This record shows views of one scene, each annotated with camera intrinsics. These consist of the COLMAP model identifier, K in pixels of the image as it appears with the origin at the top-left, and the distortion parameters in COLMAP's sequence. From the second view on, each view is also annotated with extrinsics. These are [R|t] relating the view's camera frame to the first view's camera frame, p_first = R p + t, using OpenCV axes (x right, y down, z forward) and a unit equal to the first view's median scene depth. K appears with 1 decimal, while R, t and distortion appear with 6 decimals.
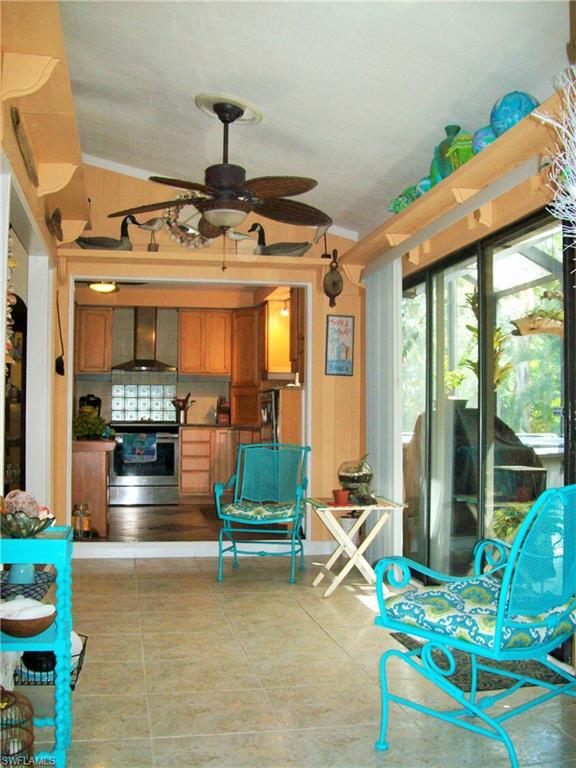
lens RADIAL K [[821.8, 0, 285.5], [0, 821.8, 397.1], [0, 0, 1]] dist [-0.180219, 0.134952]
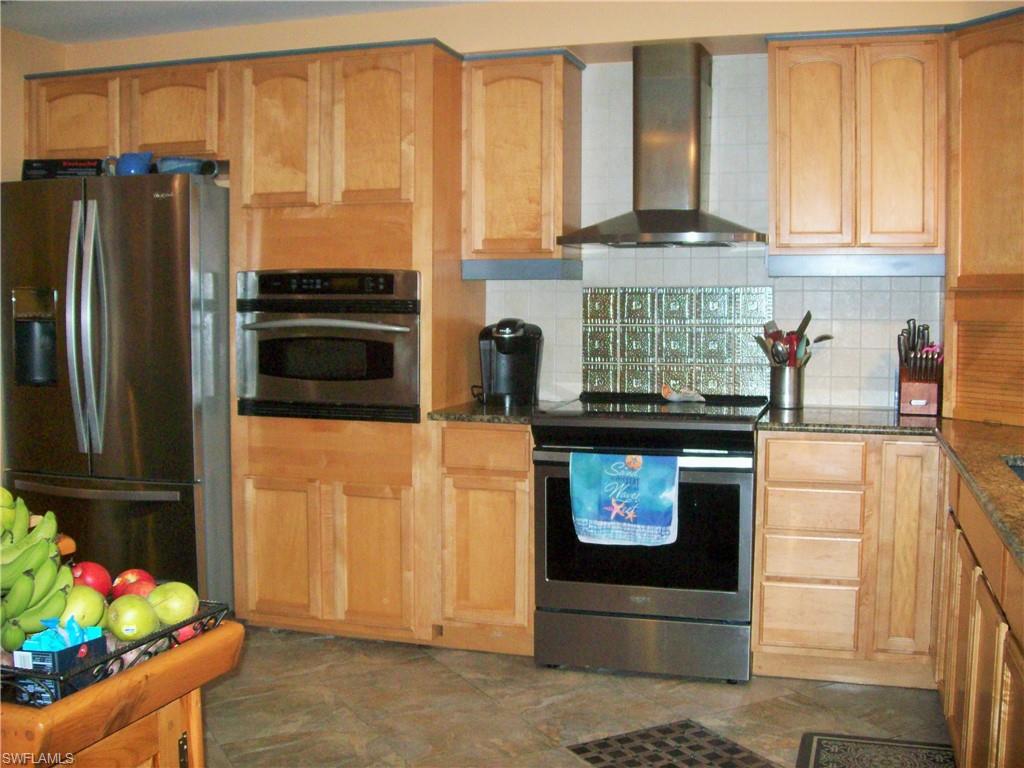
lens RADIAL K [[1095.8, 0, 525.1], [0, 1095.8, 385.1], [0, 0, 1]] dist [-0.180219, 0.134952]
pose [[0.884634, 0.027762, -0.465458, -0.030057], [0.019275, 0.995195, 0.095992, -0.029184], [0.465887, -0.093890, 0.879849, 0.884776]]
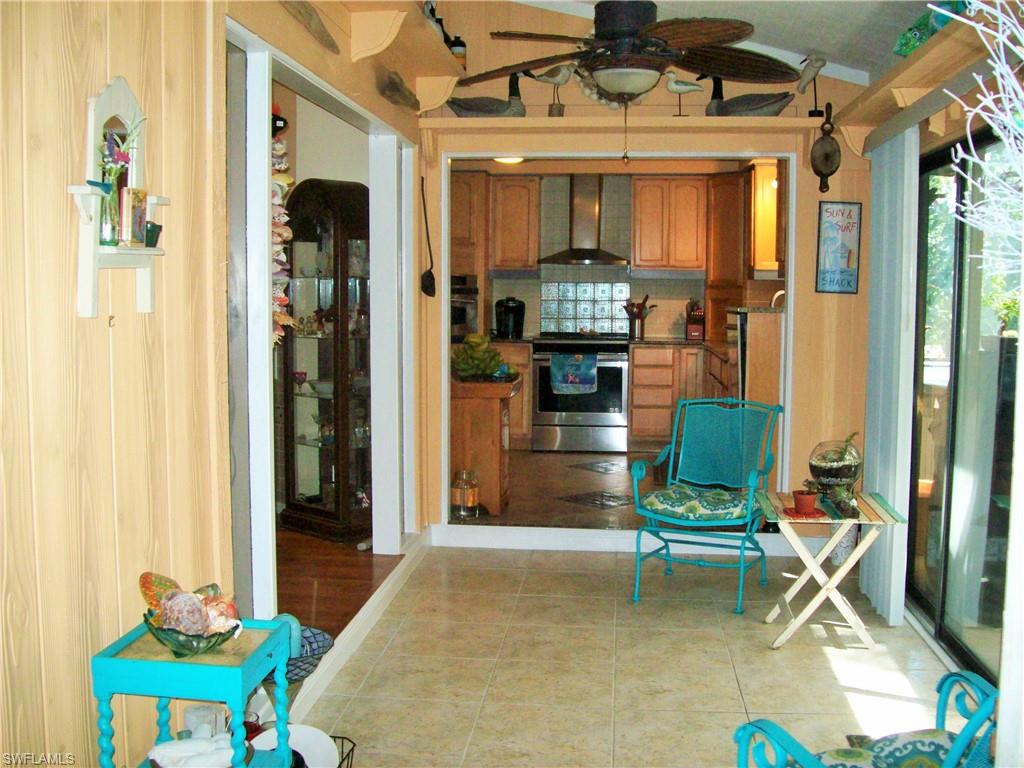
lens RADIAL K [[1095.8, 0, 525.1], [0, 1095.8, 385.1], [0, 0, 1]] dist [-0.180219, 0.134952]
pose [[0.959951, 0.026189, -0.278943, 0.071189], [0.006636, 0.993217, 0.116087, -0.057377], [0.280091, -0.113288, 0.953265, 0.091490]]
